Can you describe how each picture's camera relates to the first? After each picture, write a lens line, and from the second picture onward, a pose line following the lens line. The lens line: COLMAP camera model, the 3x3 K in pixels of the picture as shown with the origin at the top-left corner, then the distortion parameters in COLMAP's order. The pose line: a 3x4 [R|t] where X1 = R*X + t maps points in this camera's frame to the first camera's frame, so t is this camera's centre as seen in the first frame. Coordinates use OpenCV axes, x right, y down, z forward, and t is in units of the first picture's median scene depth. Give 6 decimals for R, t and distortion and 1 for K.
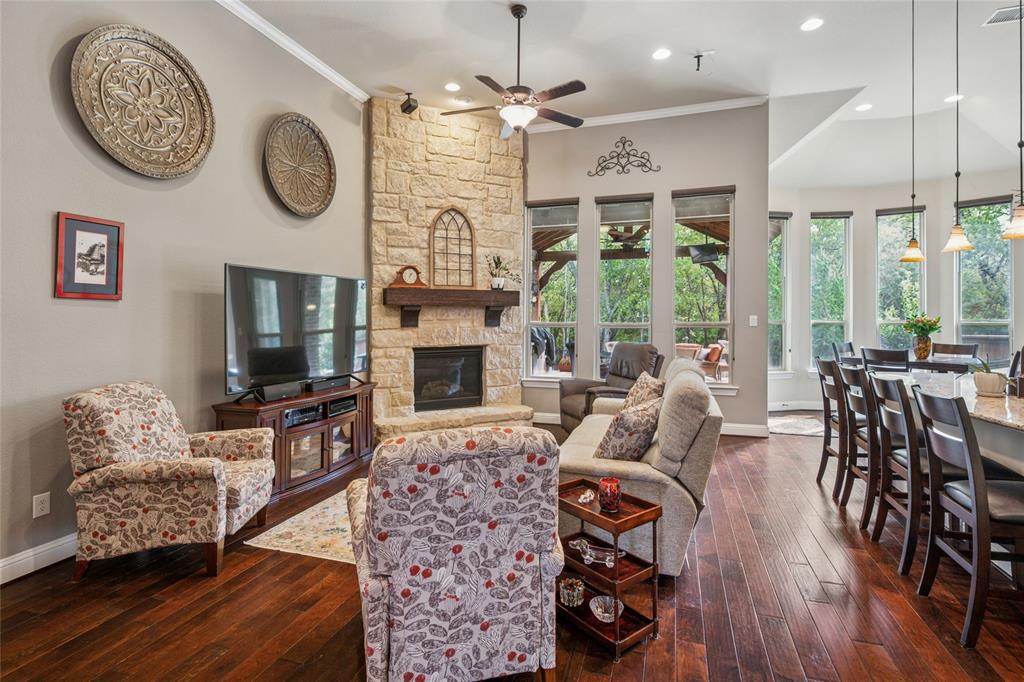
lens RADIAL K [[496.2, 0, 507.2], [0, 496.2, 306.8], [0, 0, 1]] dist [0.002677, 0.000451]
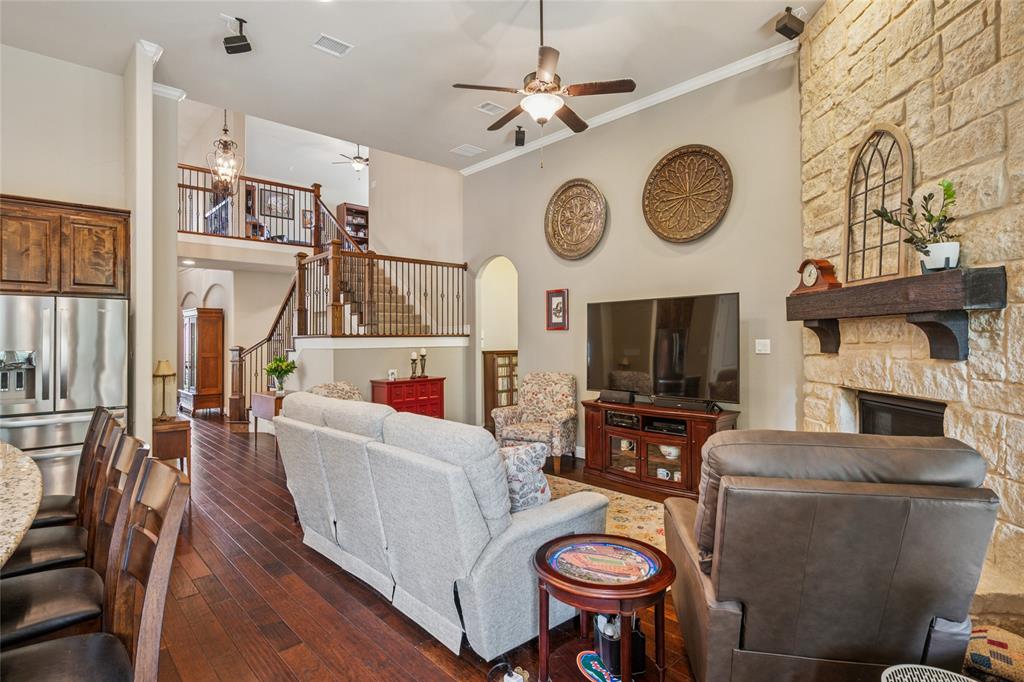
lens RADIAL K [[502.7, 0, 509.8], [0, 502.7, 335.2], [0, 0, 1]] dist [0.000117, 0.000661]
pose [[-0.485778, 0.000667, -0.874082, 0.551027], [0.025110, 0.999598, -0.013193, 0.015551], [0.873722, -0.028357, -0.485599, 0.927503]]
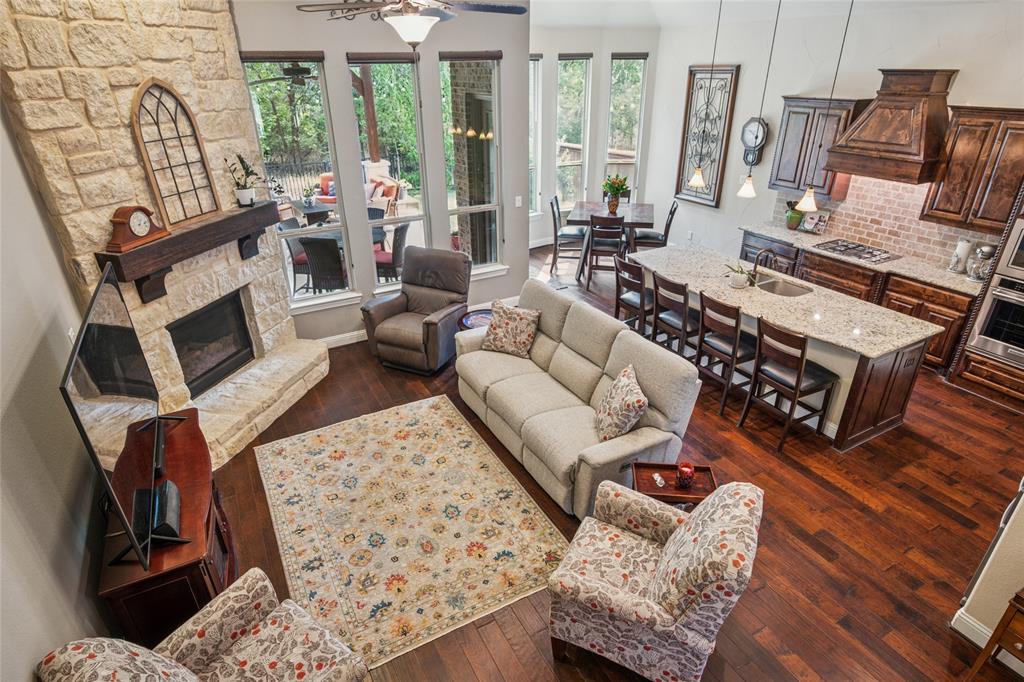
lens RADIAL K [[568.6, 0, 509.3], [0, 568.6, 349.1], [0, 0, 1]] dist [-0.000986, -0.000724]
pose [[0.681349, -0.339526, 0.648449, -0.370748], [-0.002981, 0.884615, 0.466313, -0.238808], [-0.731953, -0.319655, 0.601719, 0.197874]]
